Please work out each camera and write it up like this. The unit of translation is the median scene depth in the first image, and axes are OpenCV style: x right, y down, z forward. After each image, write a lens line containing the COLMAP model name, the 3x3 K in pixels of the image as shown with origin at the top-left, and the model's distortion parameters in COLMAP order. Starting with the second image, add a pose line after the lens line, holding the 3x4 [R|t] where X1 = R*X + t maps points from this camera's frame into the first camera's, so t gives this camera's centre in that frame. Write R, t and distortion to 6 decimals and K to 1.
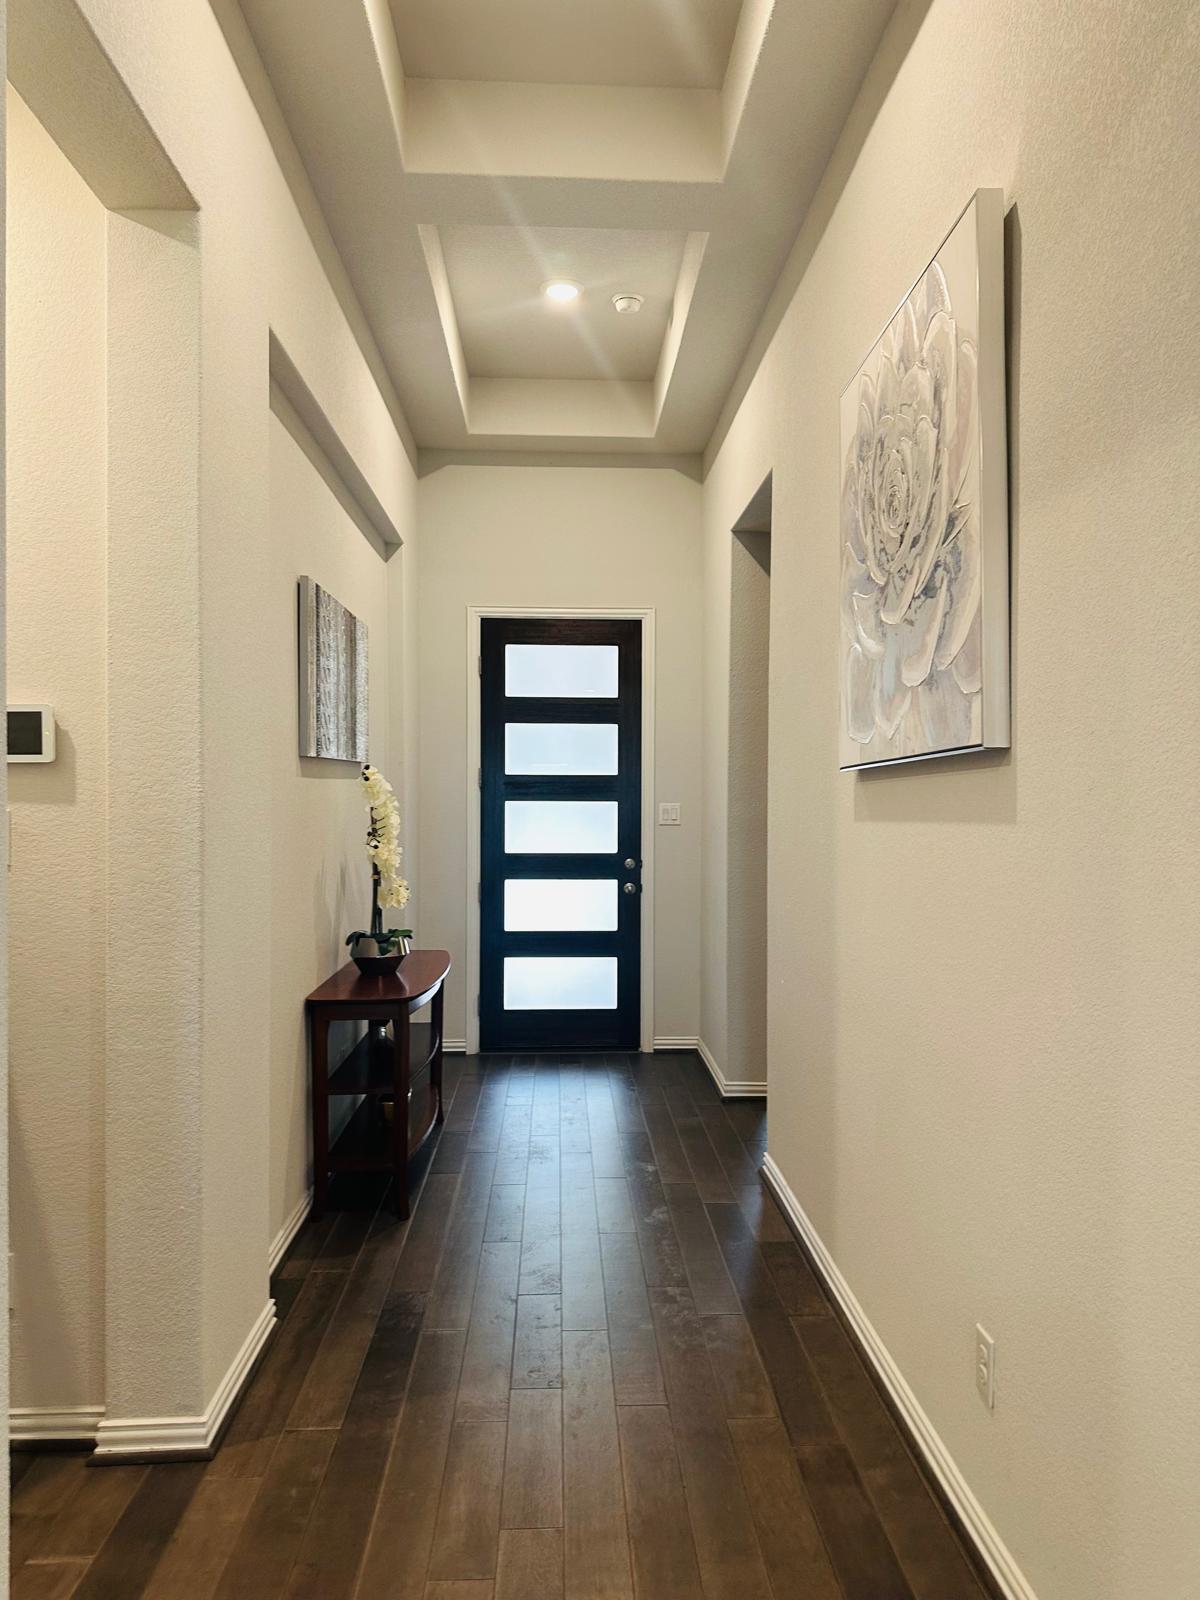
lens RADIAL K [[1132.9, 0, 607.4], [0, 1132.9, 799.5], [0, 0, 1]] dist [0.043504, -0.041180]
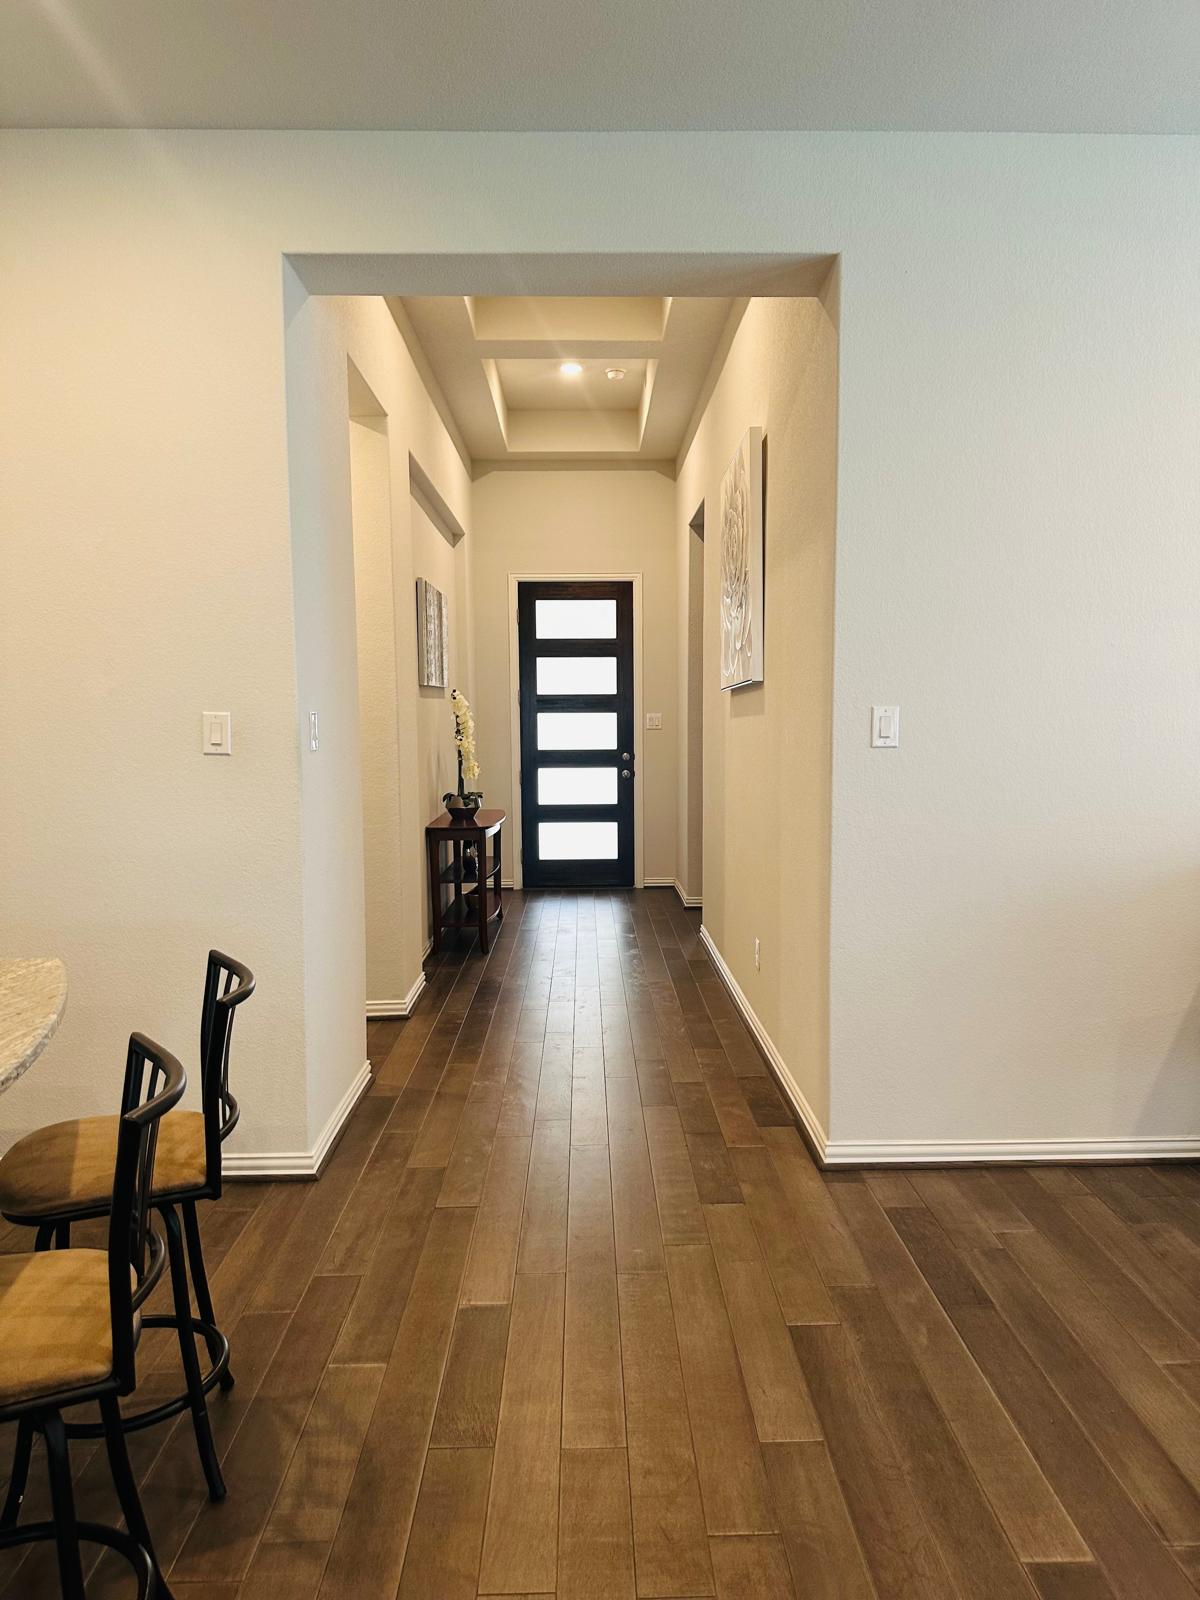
lens RADIAL K [[1132.9, 0, 603.4], [0, 1132.9, 832.6], [0, 0, 1]] dist [0.043504, -0.041180]
pose [[0.999595, -0.007225, -0.027540, 0.038615], [0.009978, 0.994821, 0.101156, 0.009676], [0.026667, -0.101390, 0.994489, -0.538176]]
